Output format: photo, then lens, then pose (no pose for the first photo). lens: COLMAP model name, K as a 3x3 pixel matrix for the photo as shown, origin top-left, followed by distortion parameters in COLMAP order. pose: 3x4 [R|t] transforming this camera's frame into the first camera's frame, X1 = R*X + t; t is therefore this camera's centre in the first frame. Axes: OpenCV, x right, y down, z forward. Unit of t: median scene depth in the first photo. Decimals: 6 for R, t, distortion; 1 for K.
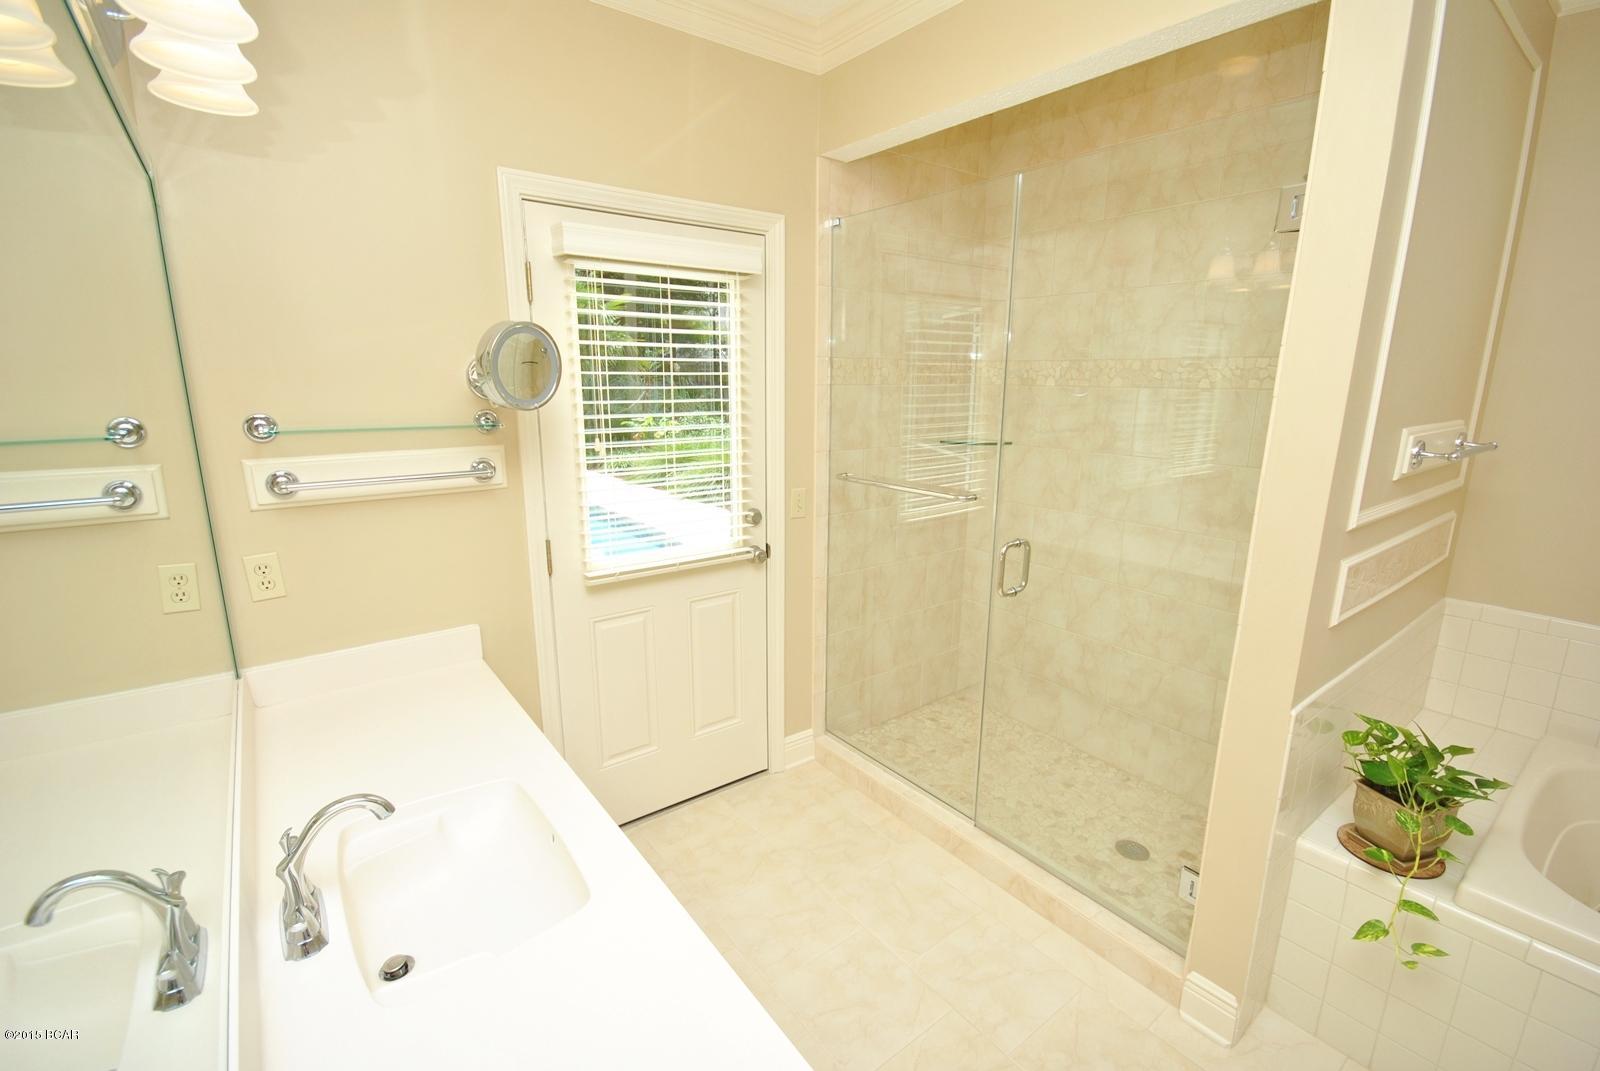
lens RADIAL K [[706.2, 0, 803.8], [0, 706.2, 534.4], [0, 0, 1]] dist [0.004583, -0.005160]
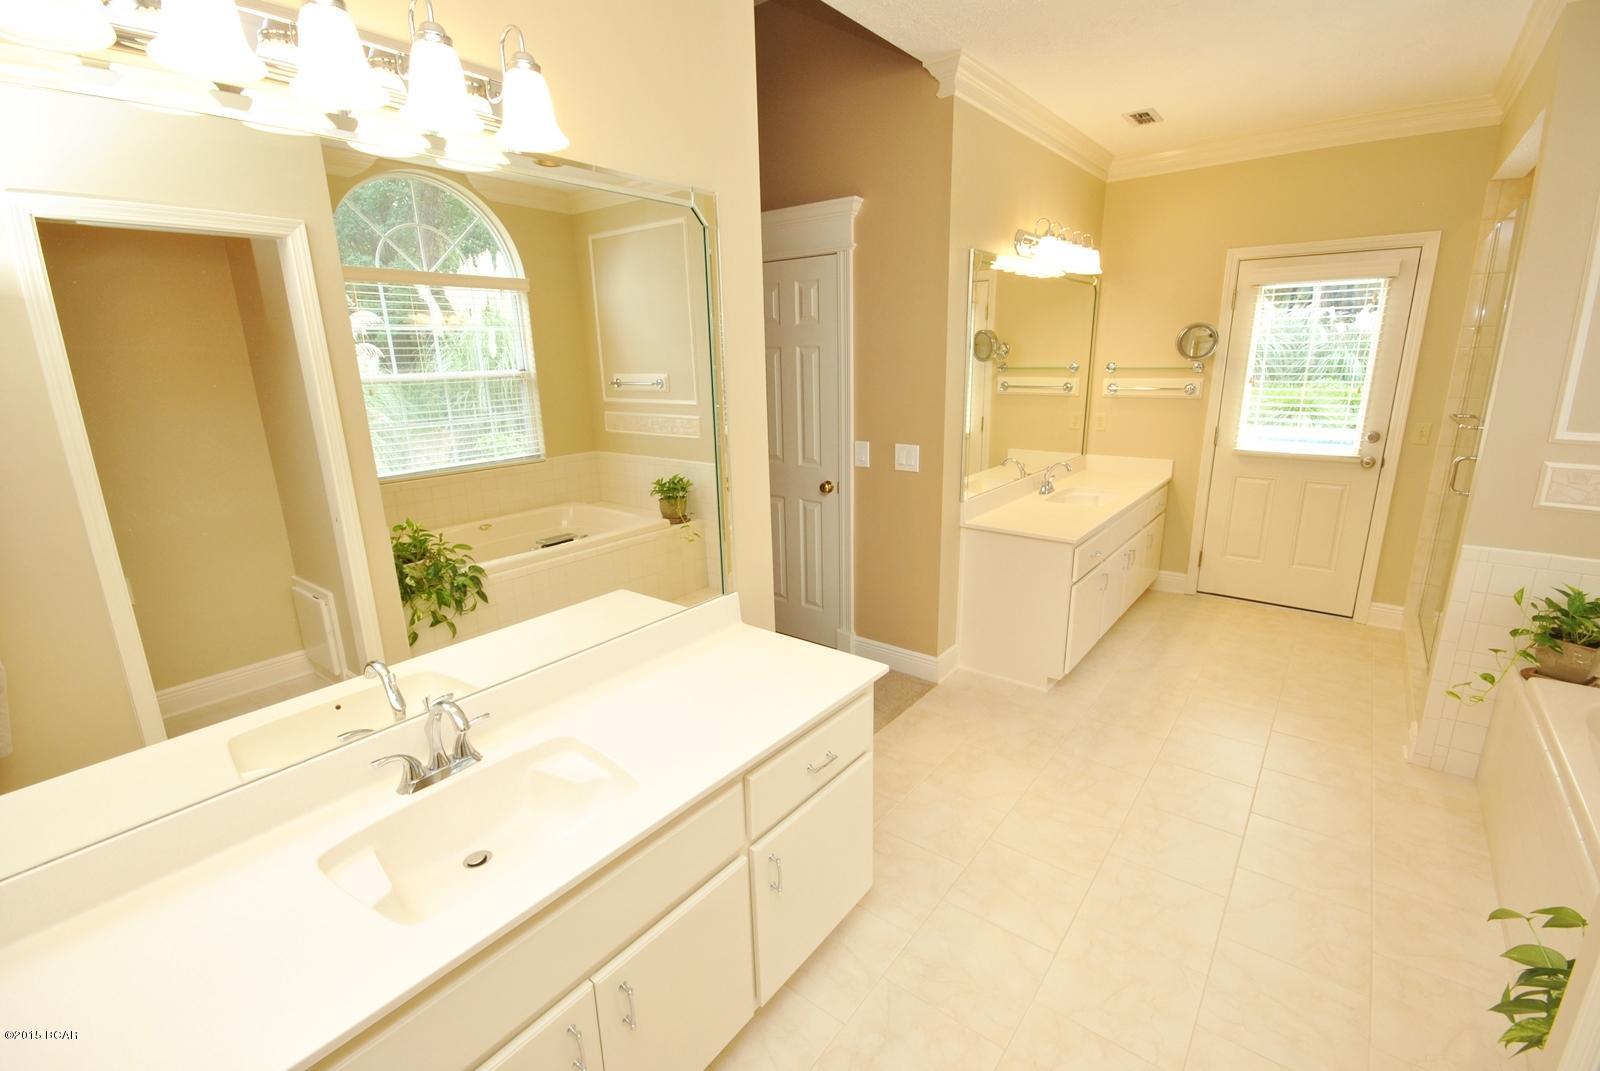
lens RADIAL K [[699.8, 0, 804.3], [0, 699.8, 540.5], [0, 0, 1]] dist [0.011517, -0.014471]
pose [[0.221374, 0.237763, -0.945760, 1.393998], [-0.185889, 0.962328, 0.198418, 0.145991], [0.957308, 0.131882, 0.257232, -0.626203]]
